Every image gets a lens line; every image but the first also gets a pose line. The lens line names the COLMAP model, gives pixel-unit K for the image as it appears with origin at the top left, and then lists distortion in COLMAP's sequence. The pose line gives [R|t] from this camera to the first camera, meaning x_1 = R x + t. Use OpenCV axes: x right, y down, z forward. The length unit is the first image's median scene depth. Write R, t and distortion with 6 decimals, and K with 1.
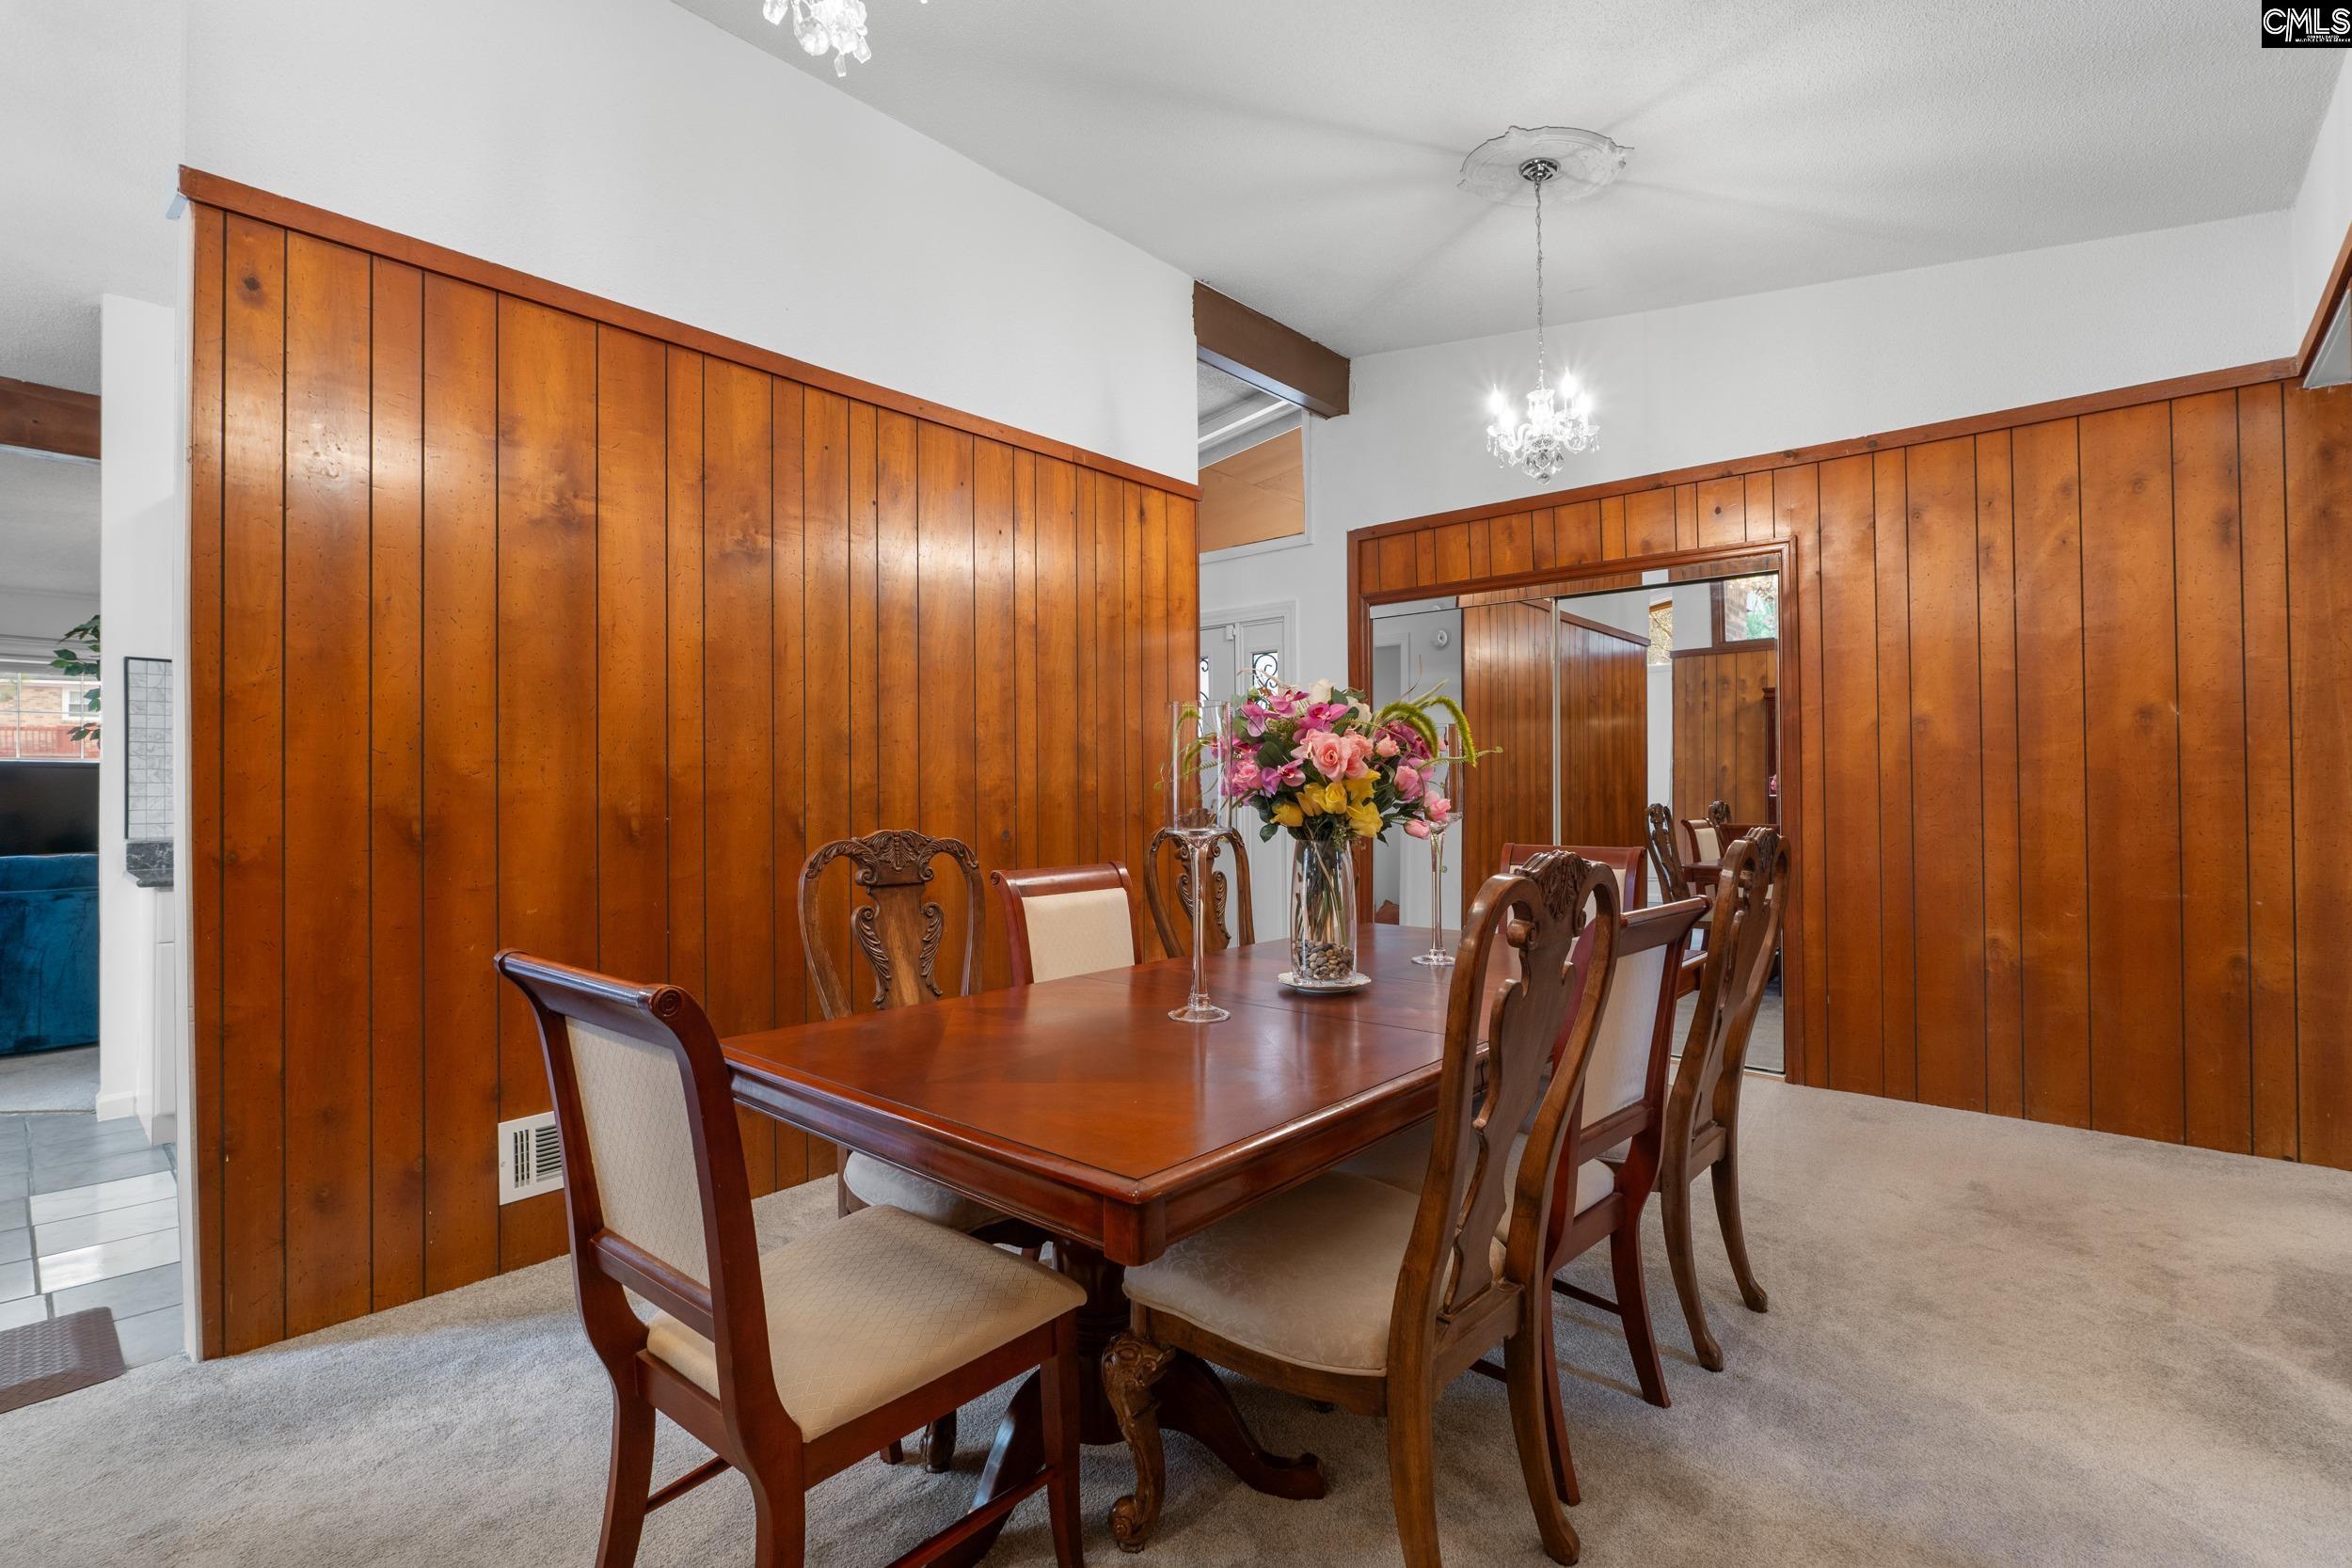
lens RADIAL K [[1073.5, 0, 1172.9], [0, 1073.5, 775.1], [0, 0, 1]] dist [-0.010315, -0.000382]
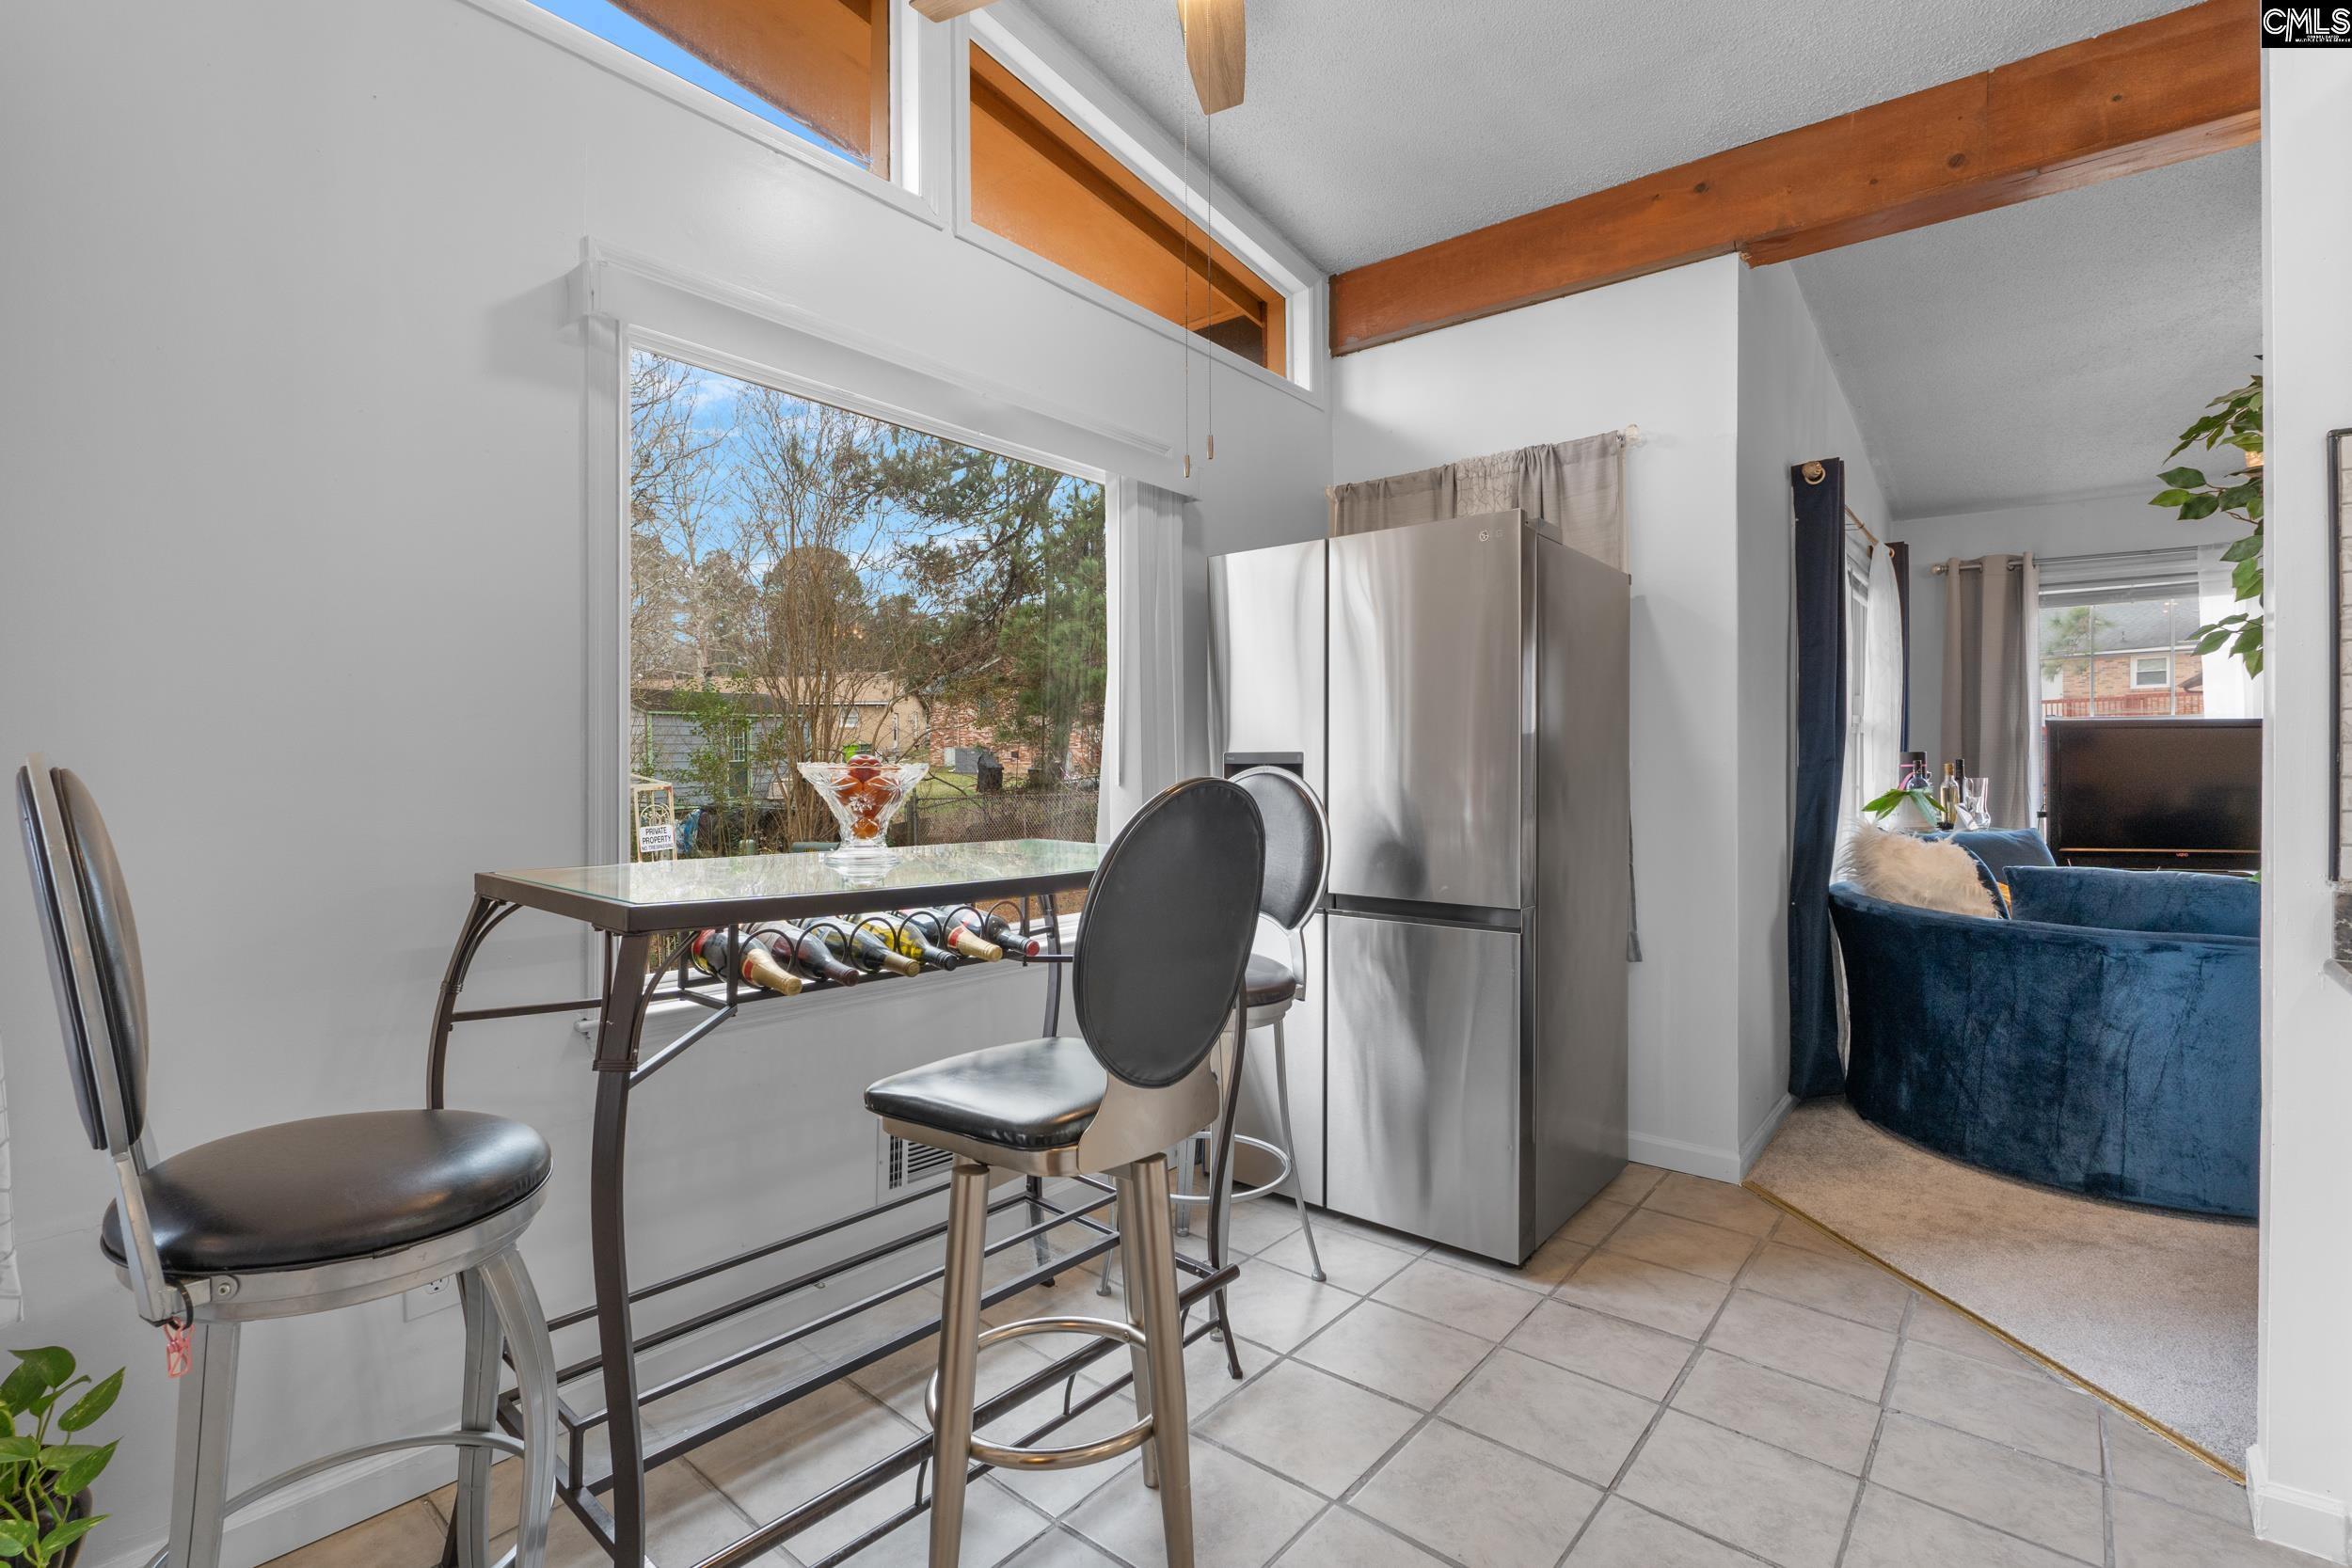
lens RADIAL K [[1073.5, 0, 1172.9], [0, 1073.5, 775.1], [0, 0, 1]] dist [-0.010315, -0.000382]
pose [[0.031530, 0.015139, -0.999388, -0.502286], [0.013746, 0.999784, 0.015578, 0.006030], [0.999408, -0.014228, 0.031315, 0.459691]]
